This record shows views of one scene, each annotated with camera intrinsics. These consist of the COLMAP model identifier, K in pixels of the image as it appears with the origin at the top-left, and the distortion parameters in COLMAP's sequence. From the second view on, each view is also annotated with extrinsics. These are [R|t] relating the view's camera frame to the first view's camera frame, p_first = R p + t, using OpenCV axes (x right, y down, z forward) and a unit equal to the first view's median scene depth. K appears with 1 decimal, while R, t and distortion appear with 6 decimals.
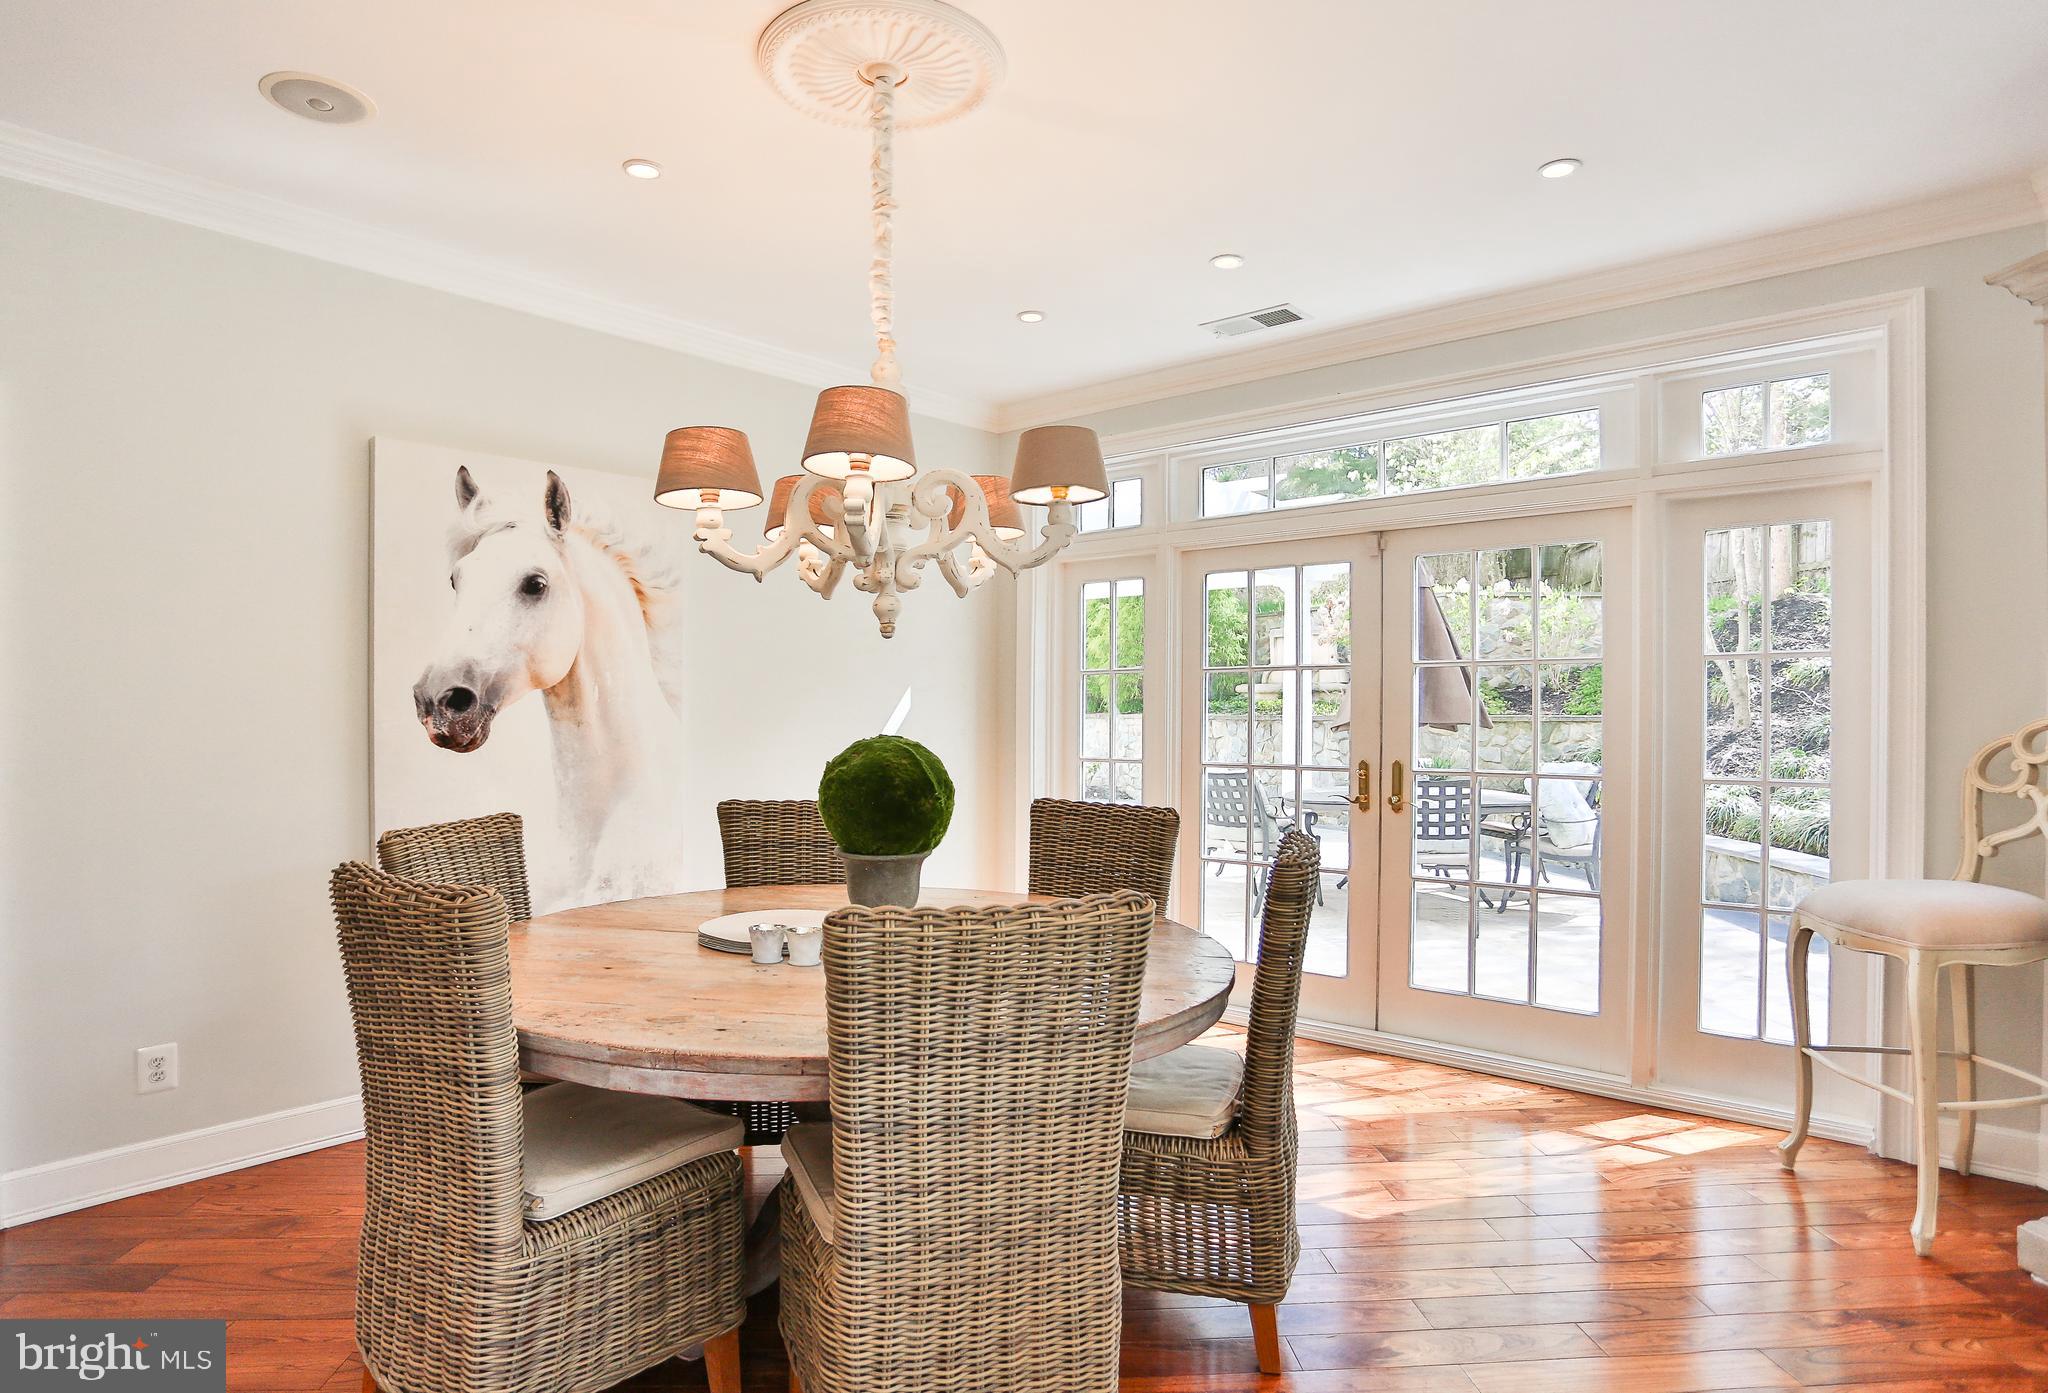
lens RADIAL K [[1230.9, 0, 1016.4], [0, 1230.9, 708.1], [0, 0, 1]] dist [-0.007468, -0.000448]
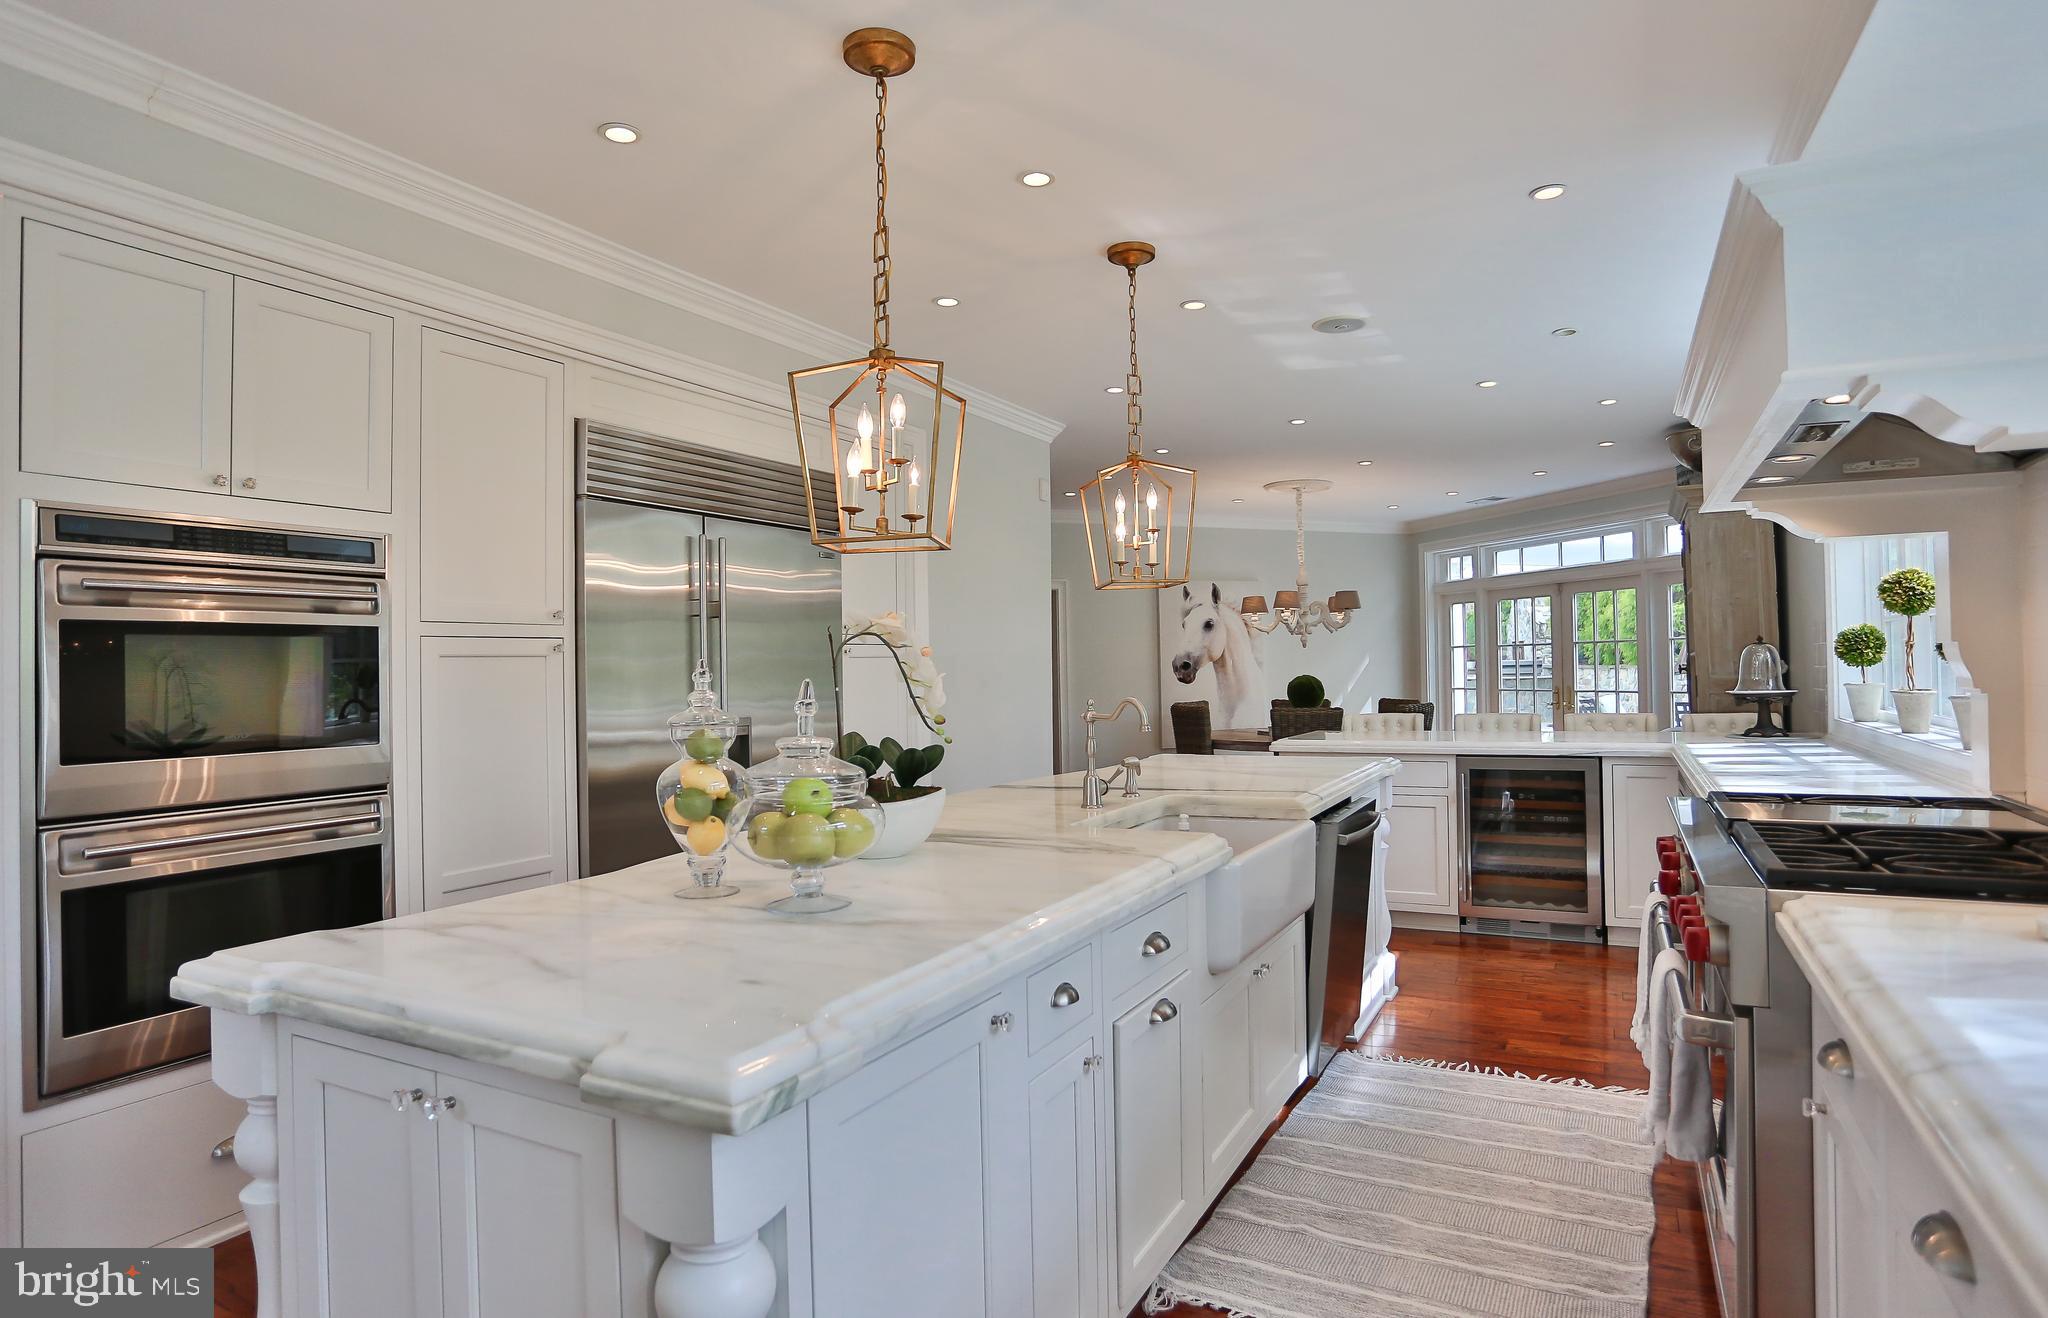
lens RADIAL K [[1091.3, 0, 1022.6], [0, 1091.3, 656.4], [0, 0, 1]] dist [-0.007007, 0.000168]
pose [[0.862575, -0.022813, -0.505414, 0.531824], [0.020792, 0.999737, -0.009639, -0.012491], [0.505501, -0.002194, 0.862823, -1.456621]]
